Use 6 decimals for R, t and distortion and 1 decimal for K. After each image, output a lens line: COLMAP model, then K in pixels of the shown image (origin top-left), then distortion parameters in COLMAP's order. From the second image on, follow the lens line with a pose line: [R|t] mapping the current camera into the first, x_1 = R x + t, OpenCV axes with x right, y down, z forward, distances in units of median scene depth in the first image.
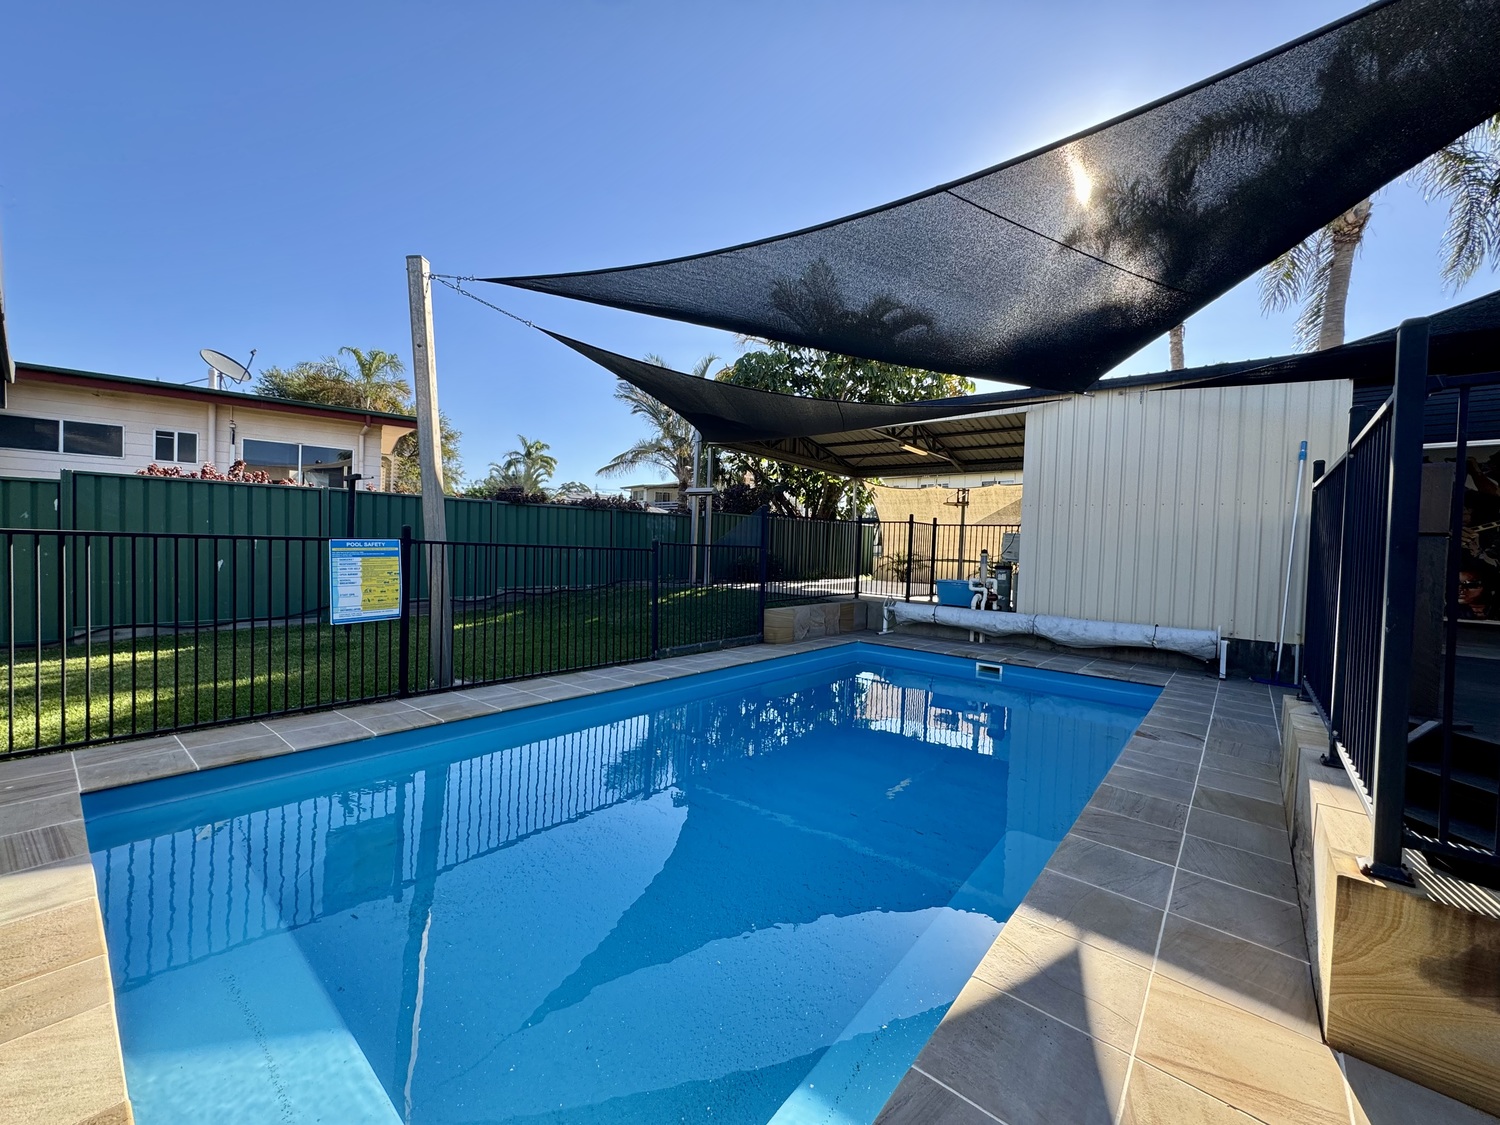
lens RADIAL K [[596.5, 0, 750.9], [0, 596.5, 558.8], [0, 0, 1]] dist [-0.000019, 0.000048]
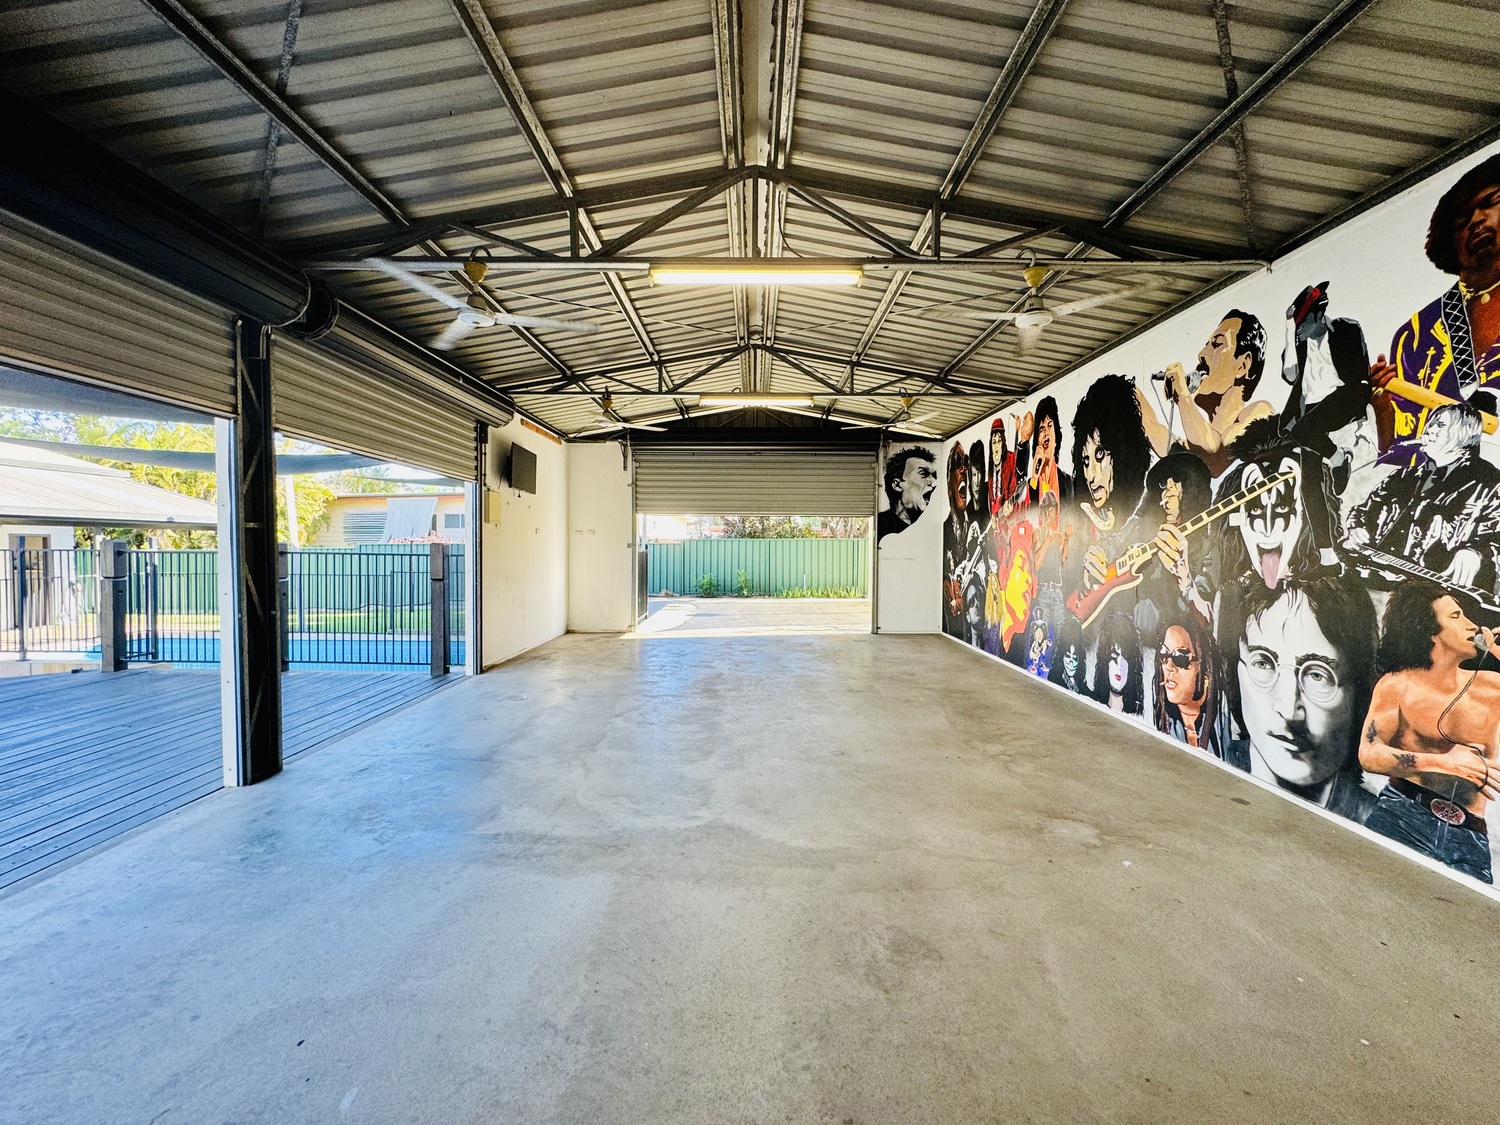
lens RADIAL K [[596.5, 0, 750.9], [0, 596.5, 558.8], [0, 0, 1]] dist [-0.000019, 0.000048]
pose [[0.624603, -0.016876, -0.780760, 1.330359], [0.001704, 0.999794, -0.020247, -0.020496], [0.780940, 0.011316, 0.624503, 0.484305]]
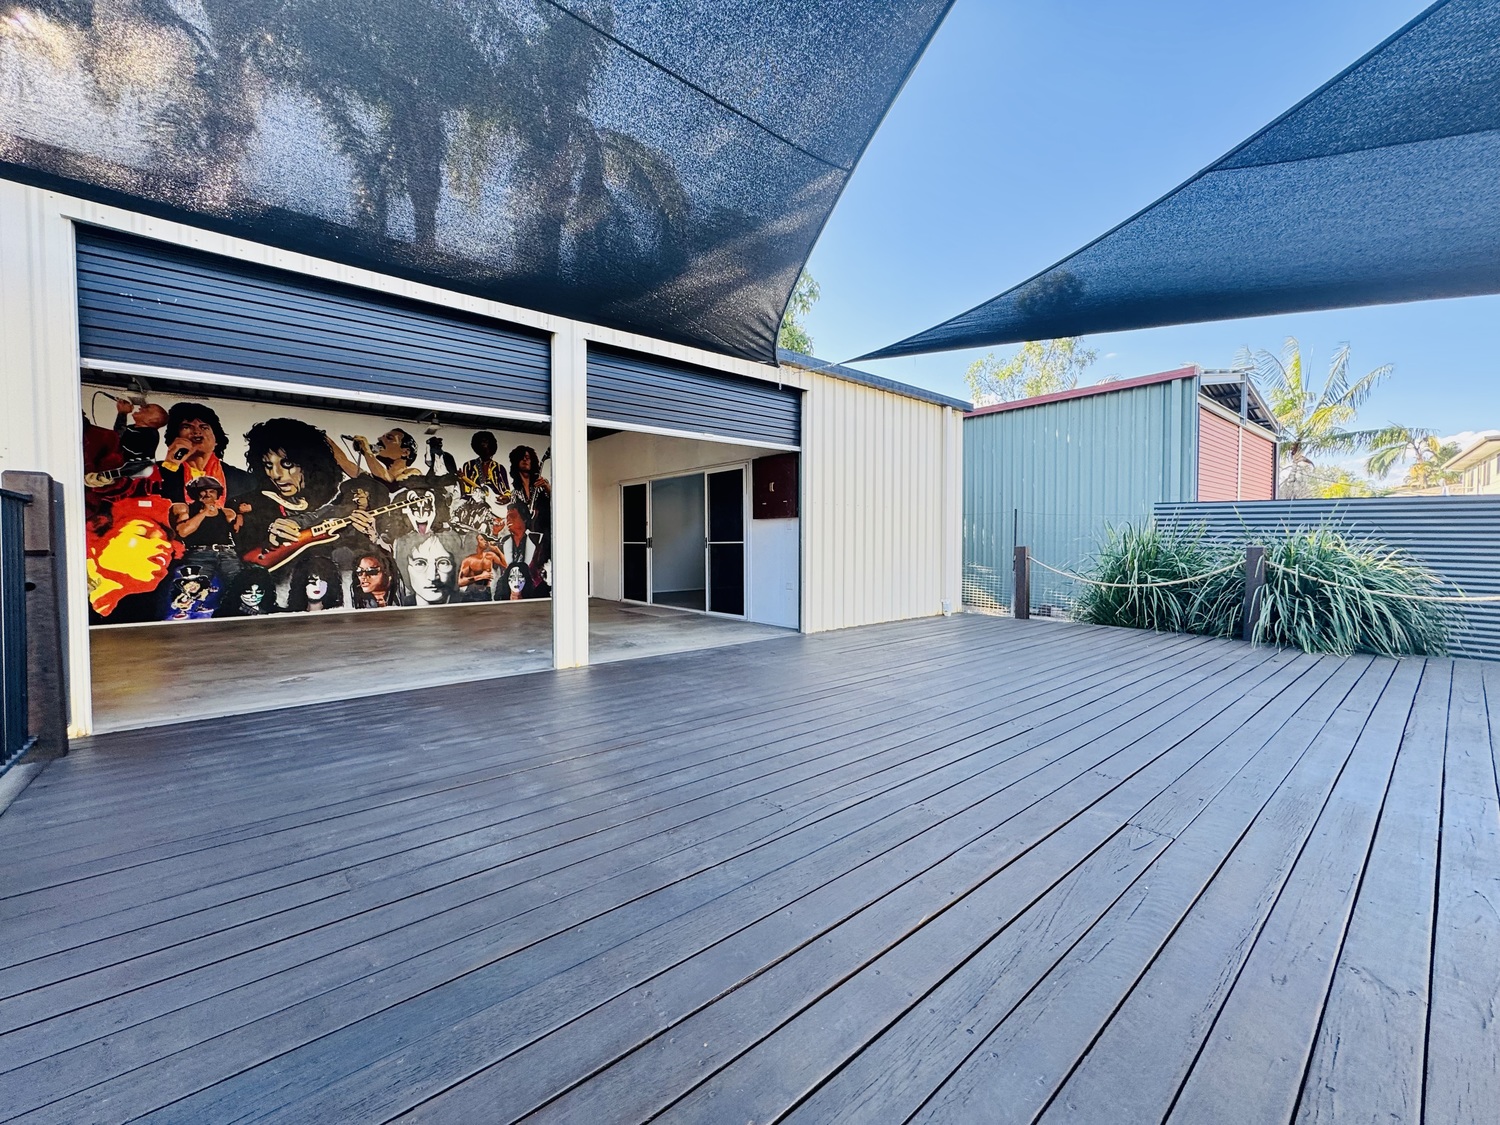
lens RADIAL K [[596.5, 0, 750.9], [0, 596.5, 558.8], [0, 0, 1]] dist [-0.000019, 0.000048]
pose [[0.189620, -0.065241, 0.979688, 0.383625], [0.031225, 0.997686, 0.060396, -0.015646], [-0.981361, 0.019139, 0.191218, 0.220159]]
